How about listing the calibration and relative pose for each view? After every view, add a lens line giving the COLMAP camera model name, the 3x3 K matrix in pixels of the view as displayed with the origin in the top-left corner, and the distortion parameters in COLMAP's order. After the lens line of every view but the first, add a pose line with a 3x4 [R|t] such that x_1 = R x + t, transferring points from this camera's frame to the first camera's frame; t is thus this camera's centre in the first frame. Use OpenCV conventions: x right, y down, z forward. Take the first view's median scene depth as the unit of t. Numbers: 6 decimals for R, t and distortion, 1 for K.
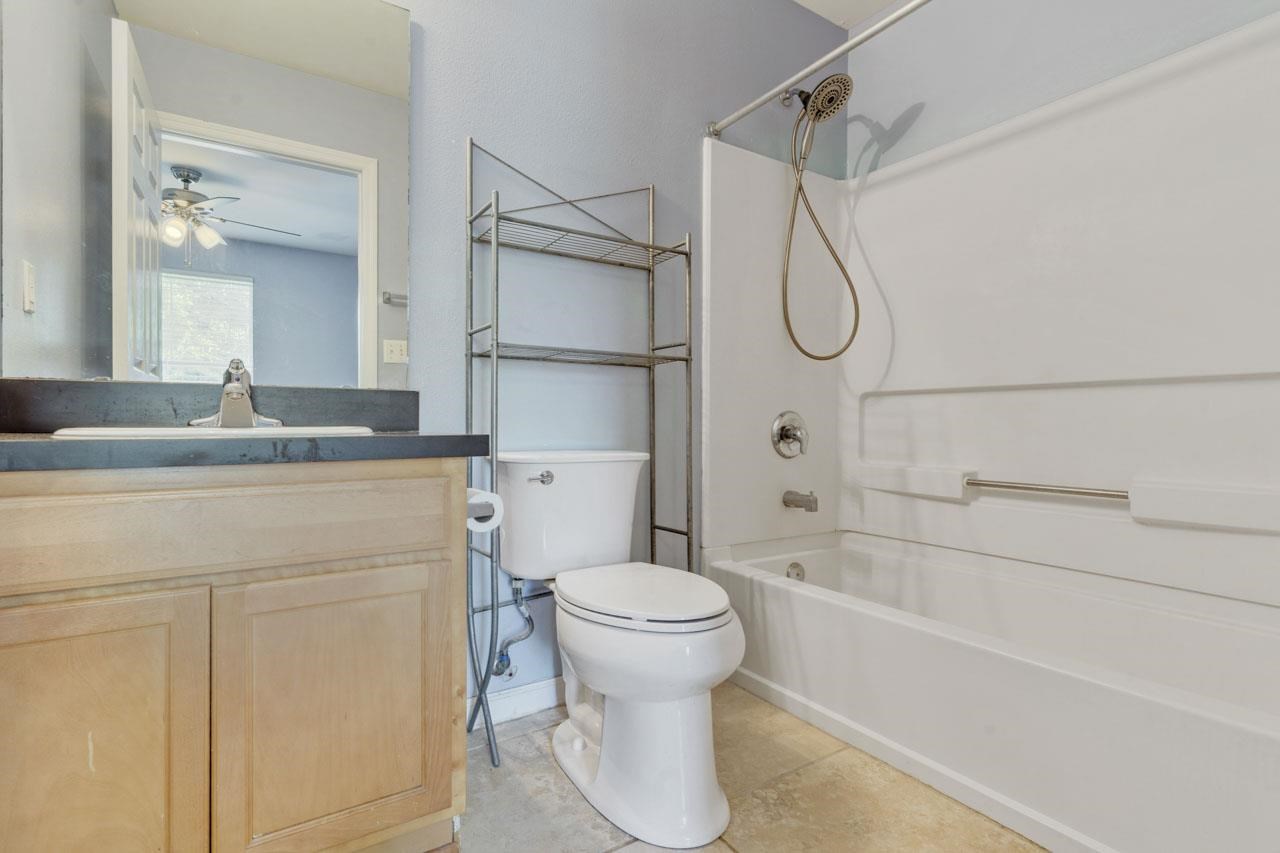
lens RADIAL K [[618.5, 0, 641.8], [0, 618.5, 410.2], [0, 0, 1]] dist [0.001832, 0.000711]
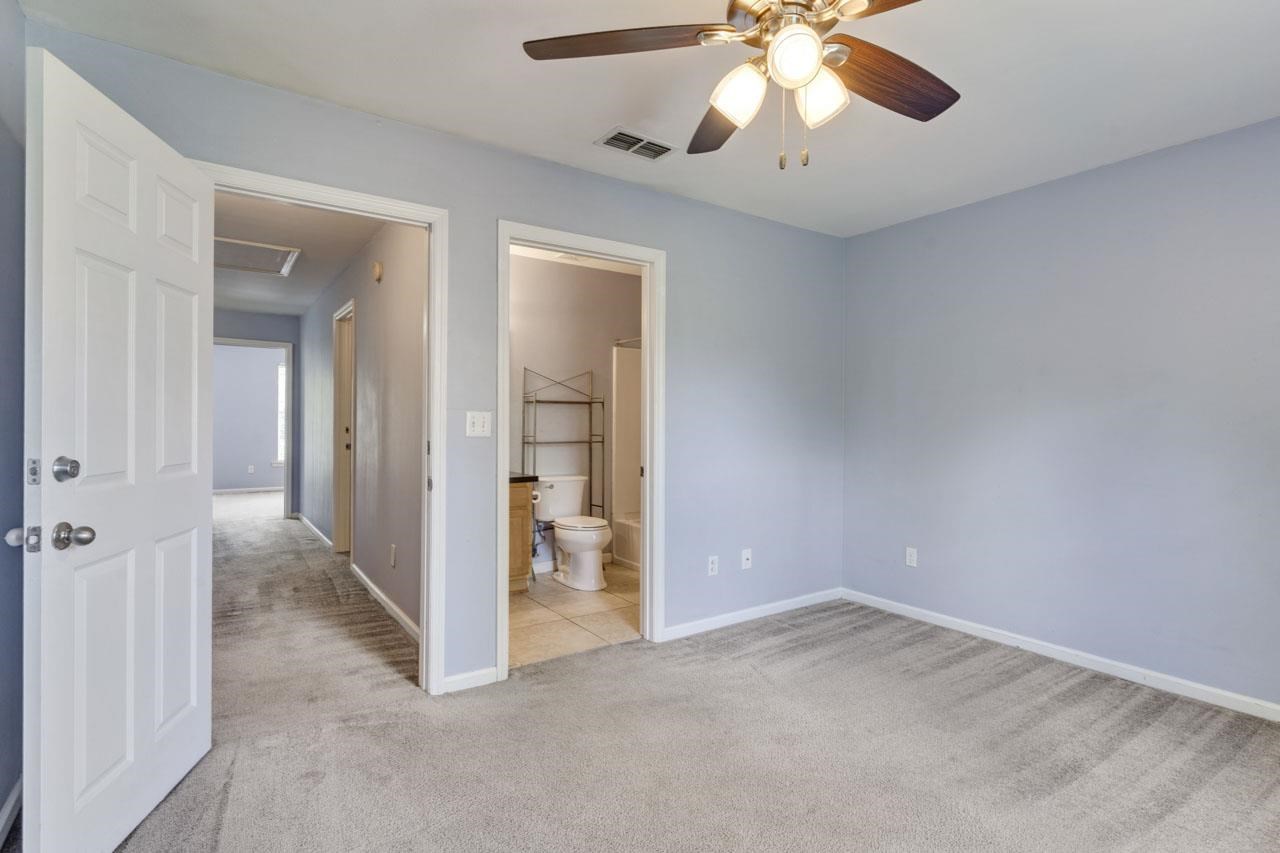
lens RADIAL K [[618.5, 0, 641.8], [0, 618.5, 410.2], [0, 0, 1]] dist [0.001832, 0.000711]
pose [[0.999355, 0.003979, 0.035695, 0.154848], [-0.004106, 0.999985, 0.003493, -0.243095], [-0.035681, -0.003637, 0.999357, -1.788970]]
